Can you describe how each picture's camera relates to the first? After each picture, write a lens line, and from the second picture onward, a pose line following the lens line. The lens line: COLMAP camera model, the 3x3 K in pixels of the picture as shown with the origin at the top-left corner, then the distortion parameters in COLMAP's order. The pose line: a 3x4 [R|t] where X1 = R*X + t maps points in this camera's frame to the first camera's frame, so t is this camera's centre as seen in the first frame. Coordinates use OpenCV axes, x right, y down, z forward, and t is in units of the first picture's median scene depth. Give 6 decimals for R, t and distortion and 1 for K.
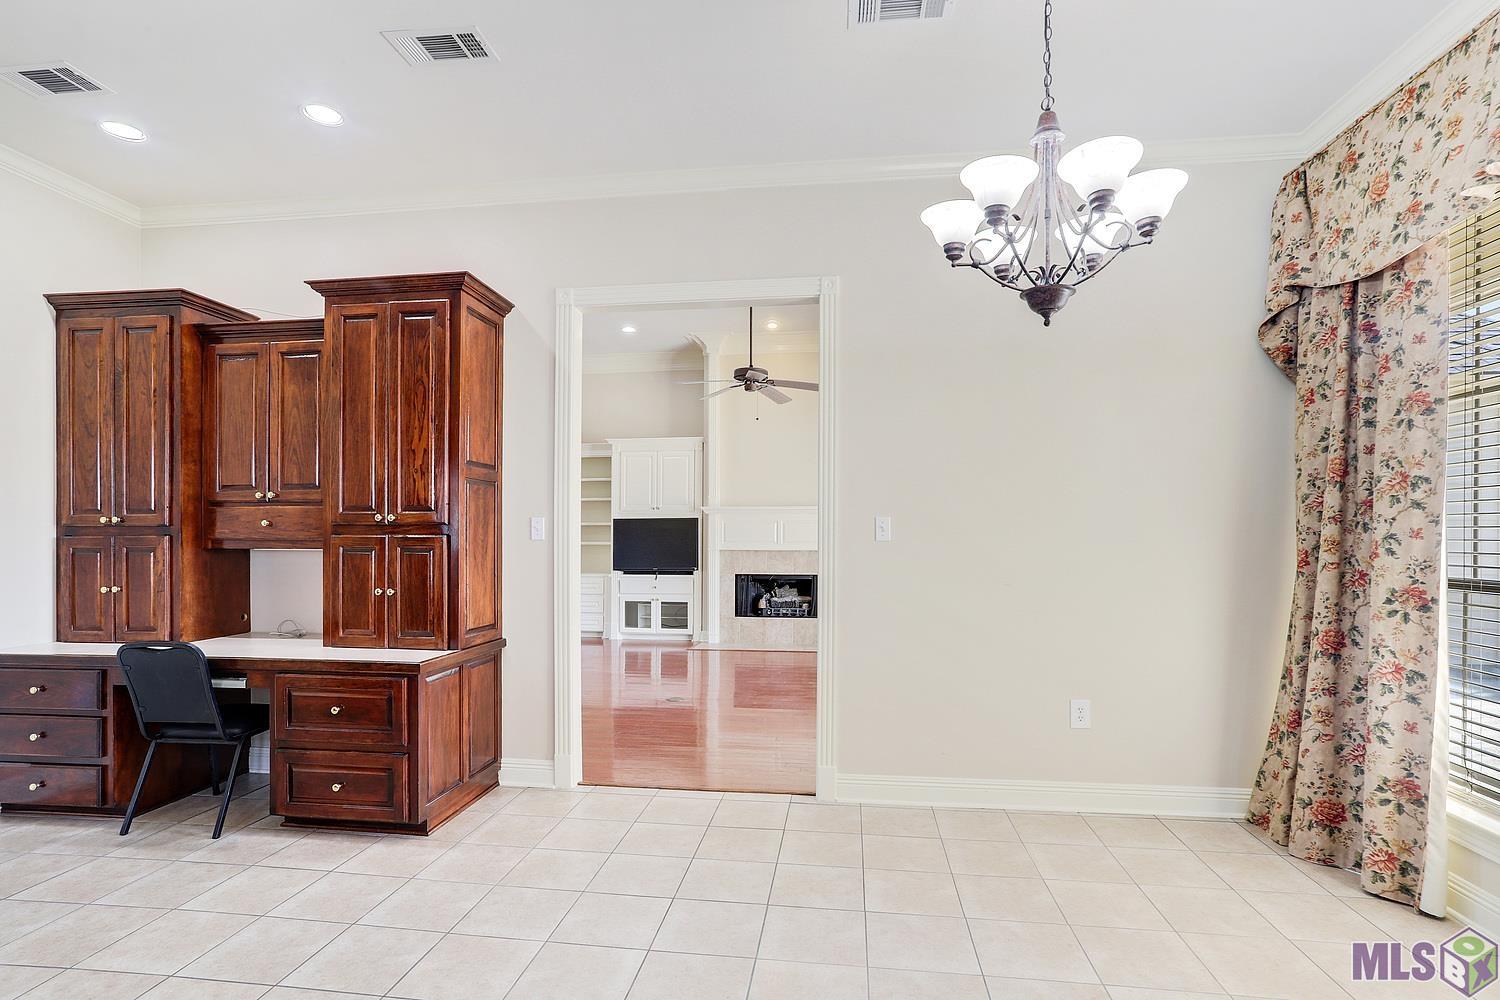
lens RADIAL K [[725.3, 0, 751.1], [0, 725.3, 536.1], [0, 0, 1]] dist [-0.002349, 0.000017]
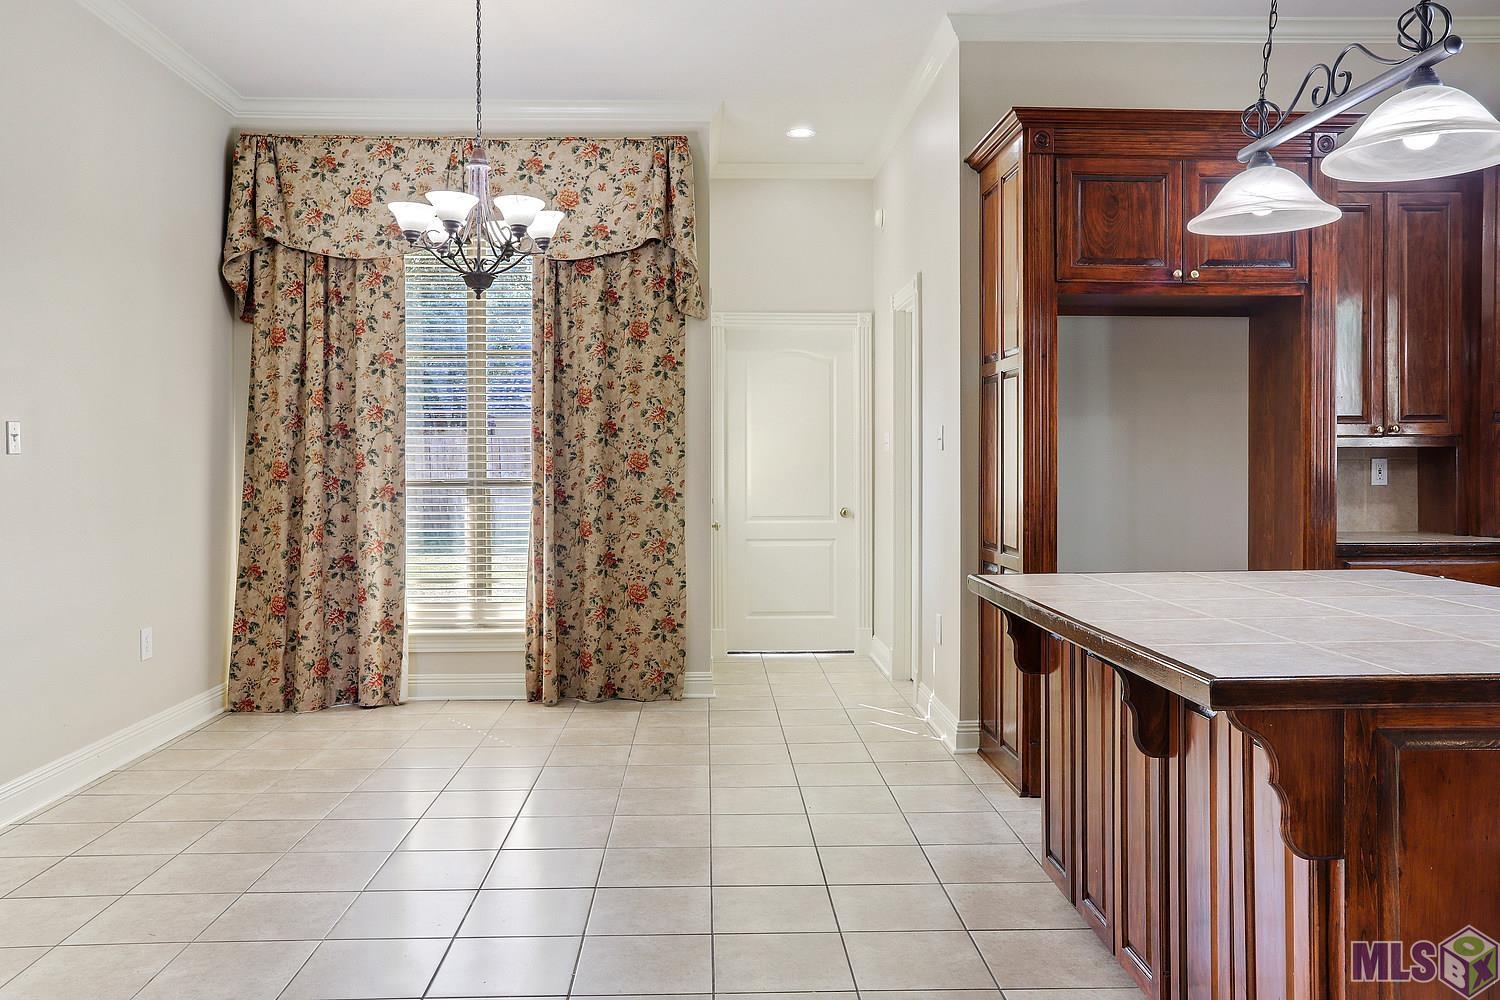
lens RADIAL K [[1183.4, 0, 747.6], [0, 1183.4, 471.2], [0, 0, 1]] dist [-0.033867, -0.001007]
pose [[-0.154529, -0.011123, 0.987926, -1.486413], [0.002626, 0.999928, 0.011669, 0.014440], [-0.987985, 0.004398, -0.154489, 0.628480]]
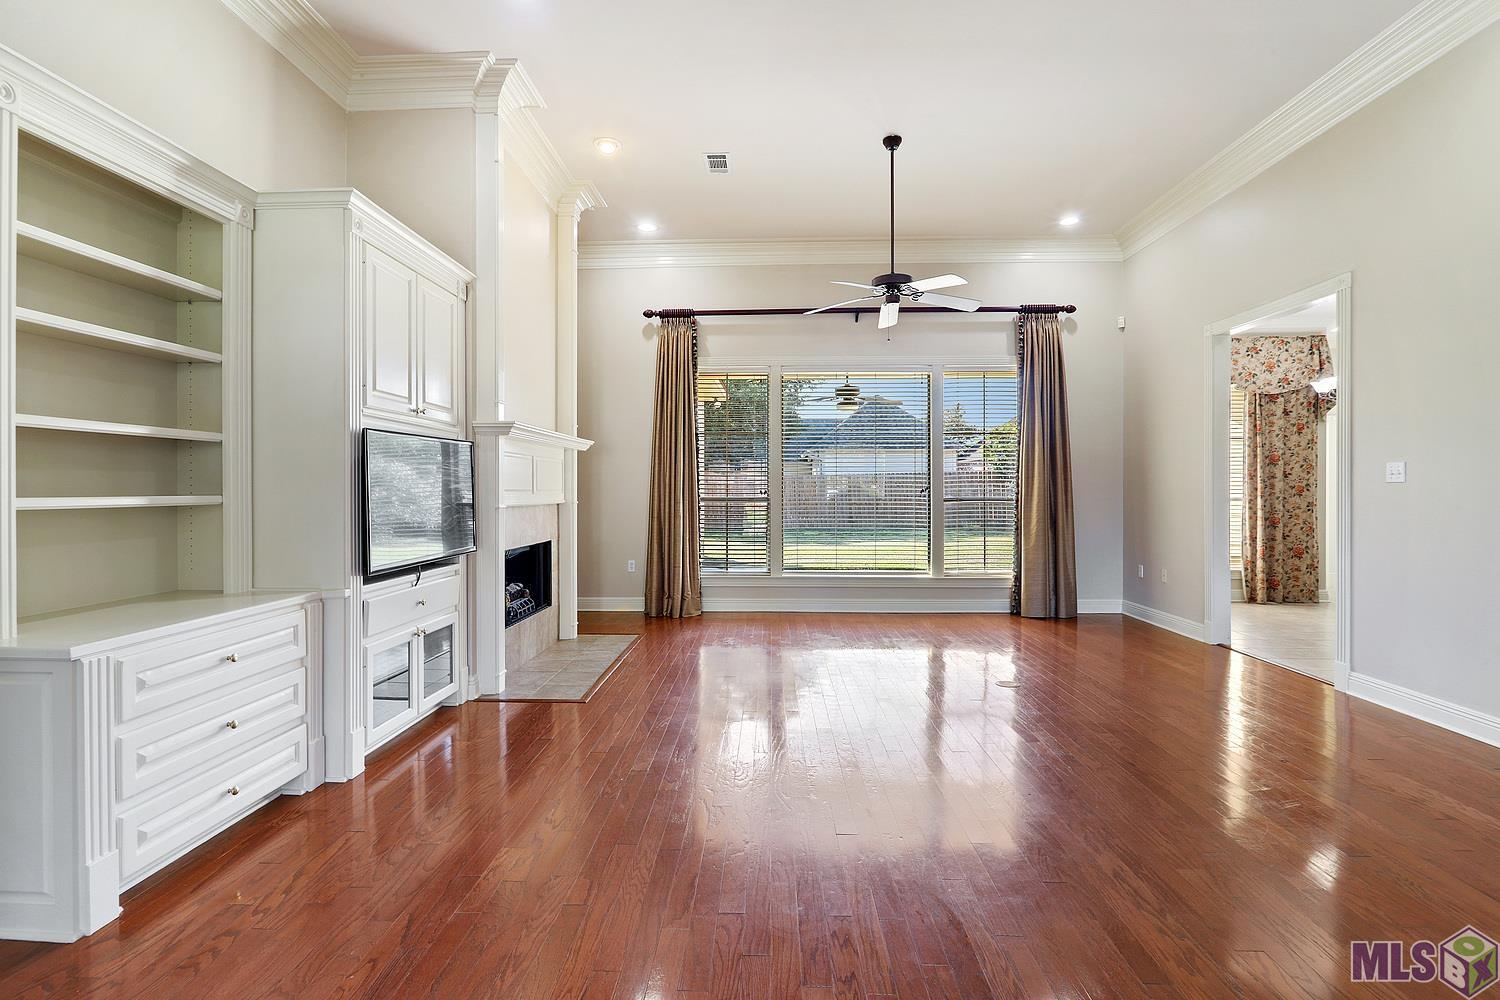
lens RADIAL K [[725.3, 0, 749.5], [0, 725.3, 490.4], [0, 0, 1]] dist [-0.002349, 0.000017]
pose [[-0.106820, -0.002007, 0.994276, -1.889835], [0.002042, 0.999995, 0.002238, 0.015533], [-0.994276, 0.002269, -0.106816, 3.007496]]
